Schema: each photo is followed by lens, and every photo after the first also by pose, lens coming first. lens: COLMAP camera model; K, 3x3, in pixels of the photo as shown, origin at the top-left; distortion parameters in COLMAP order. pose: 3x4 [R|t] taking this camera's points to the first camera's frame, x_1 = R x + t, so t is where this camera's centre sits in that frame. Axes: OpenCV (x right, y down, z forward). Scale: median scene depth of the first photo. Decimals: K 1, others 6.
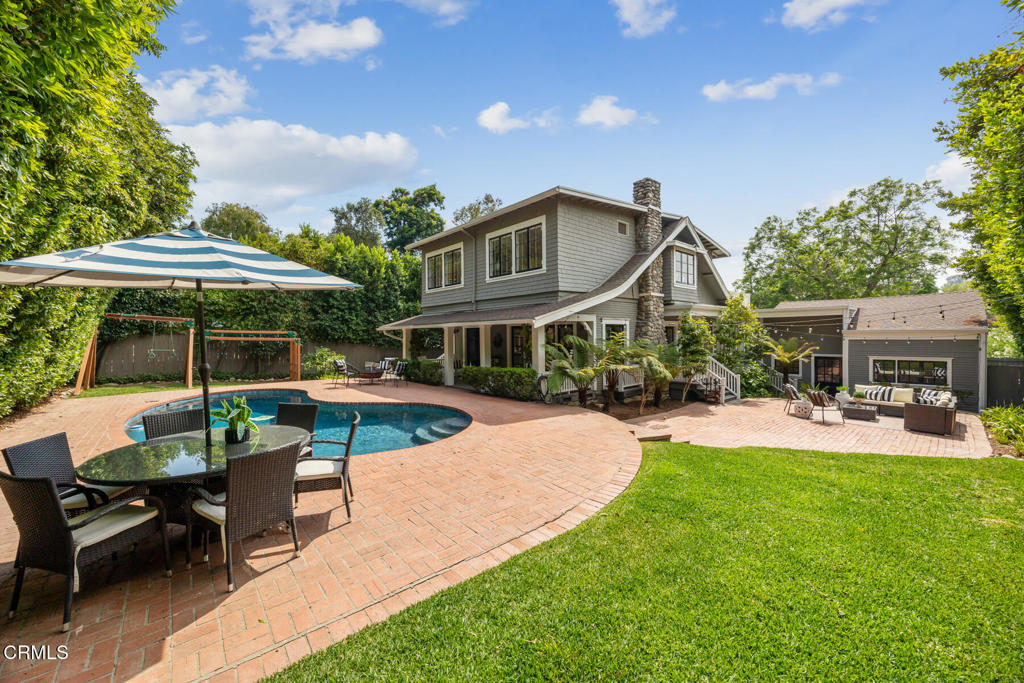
lens RADIAL K [[395.2, 0, 509.9], [0, 395.2, 336.2], [0, 0, 1]] dist [-0.003186, -0.000367]
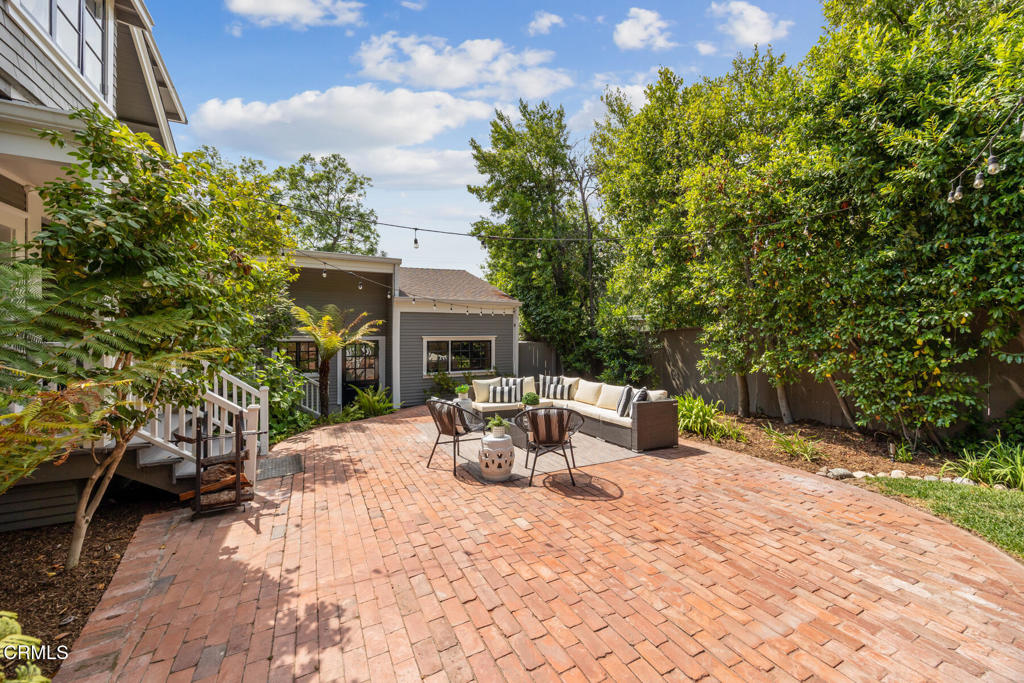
lens RADIAL K [[395.2, 0, 509.9], [0, 395.2, 336.2], [0, 0, 1]] dist [-0.003186, -0.000367]
pose [[0.247894, -0.001140, 0.968786, 0.290073], [-0.003211, 0.999993, 0.001999, 0.051042], [-0.968782, -0.003606, 0.247889, 0.710710]]
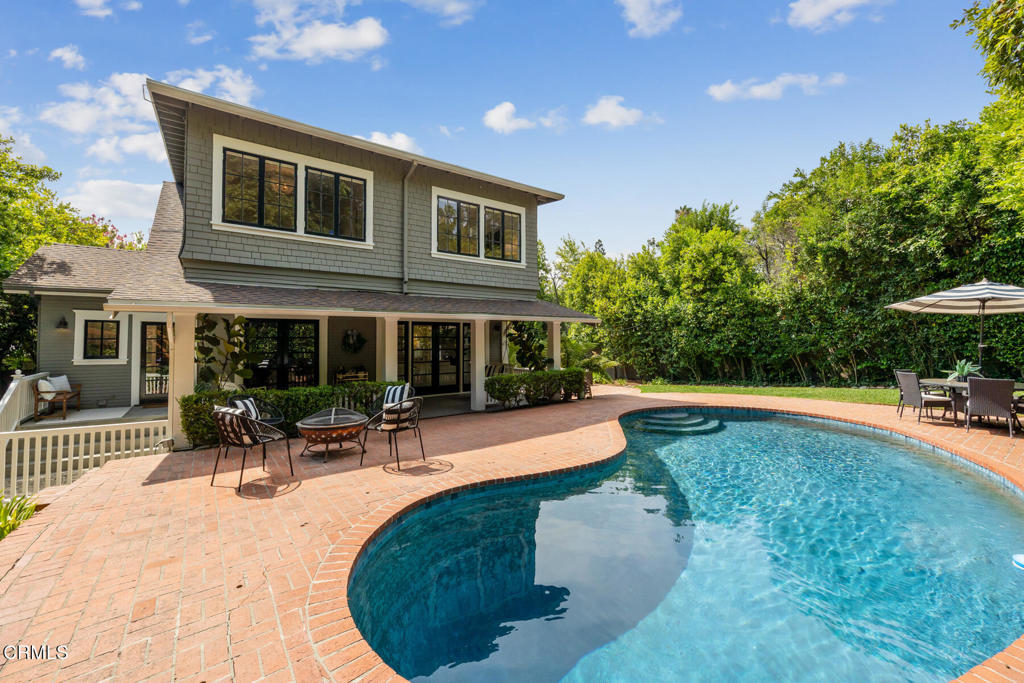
lens RADIAL K [[395.2, 0, 509.9], [0, 395.2, 336.2], [0, 0, 1]] dist [-0.003186, -0.000367]
pose [[0.111189, 0.016615, 0.993660, -0.712232], [-0.000148, 0.999860, -0.016702, 0.014277], [-0.993799, 0.001710, 0.111176, 0.778179]]
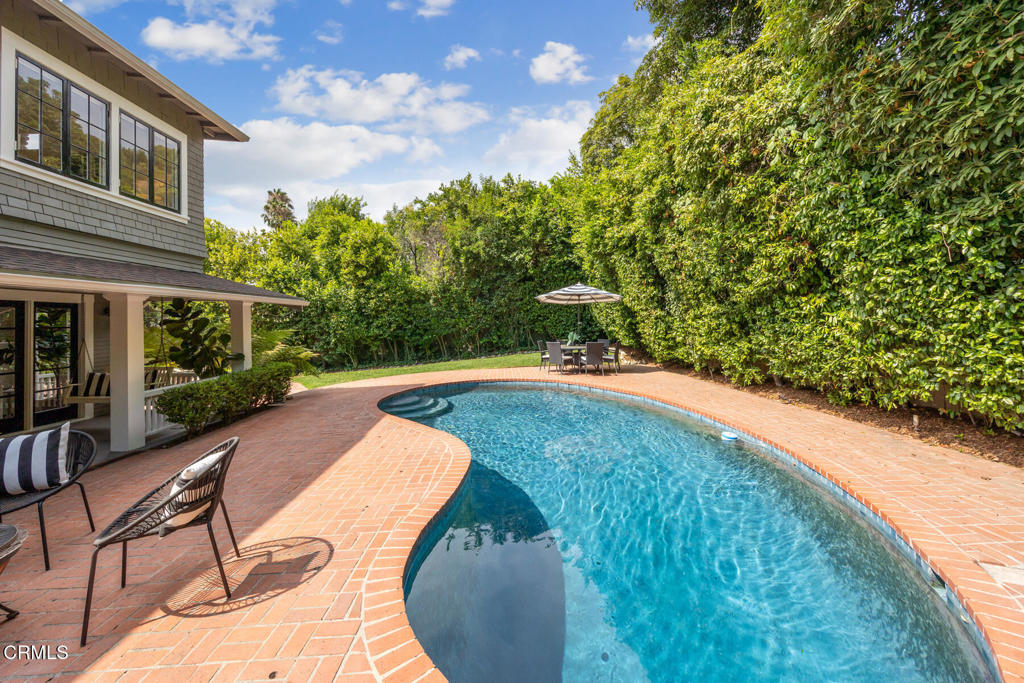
lens RADIAL K [[393.4, 0, 488.9], [0, 393.4, 314.6], [0, 0, 1]] dist [-0.001492, -0.000233]
pose [[-0.726672, 0.039758, 0.685833, -0.585318], [0.030910, 0.999205, -0.025174, 0.015079], [-0.686288, 0.002906, -0.727324, 0.943116]]
